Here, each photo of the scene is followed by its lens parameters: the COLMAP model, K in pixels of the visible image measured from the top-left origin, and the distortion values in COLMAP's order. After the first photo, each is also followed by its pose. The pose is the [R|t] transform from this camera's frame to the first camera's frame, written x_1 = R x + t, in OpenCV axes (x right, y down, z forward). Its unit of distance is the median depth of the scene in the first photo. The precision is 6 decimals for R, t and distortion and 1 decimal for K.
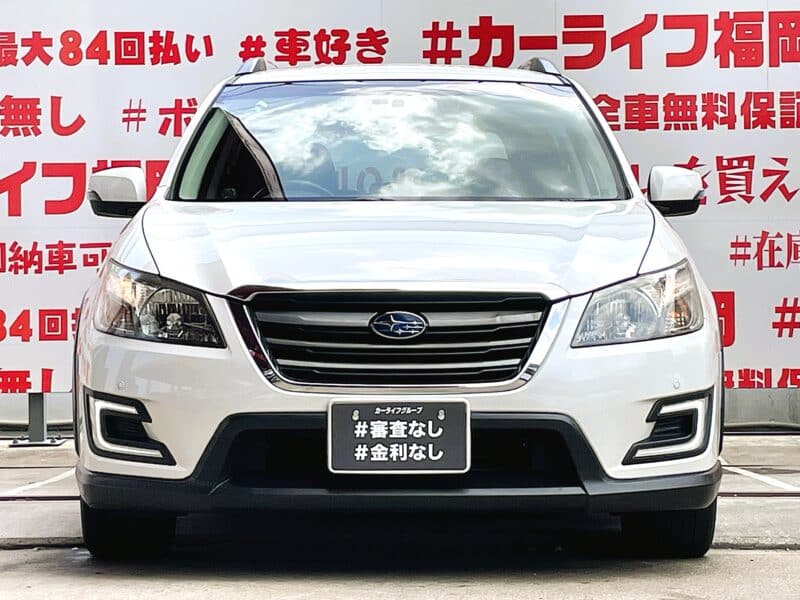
lens RADIAL K [[2156.0, 0, 400.0], [0, 2156.0, 300.0], [0, 0, 1]] dist [0.086818, 0.742619]
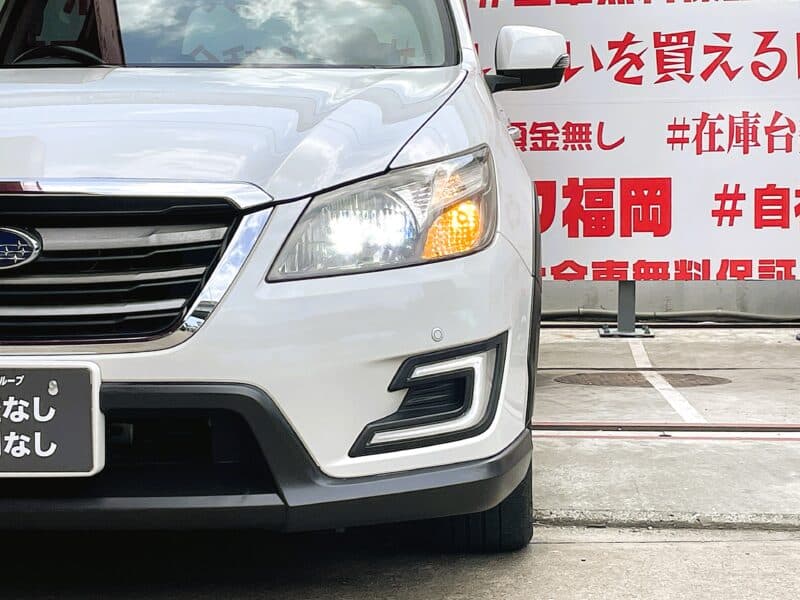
lens RADIAL K [[1656.4, 0, 400.0], [0, 1656.4, 300.0], [0, 0, 1]] dist [0.102078, 0.212962]
pose [[0.998122, 0.001867, -0.061228, 0.144531], [0.002741, 0.997172, 0.075103, -0.009755], [0.061195, -0.075130, 0.995294, 0.478837]]
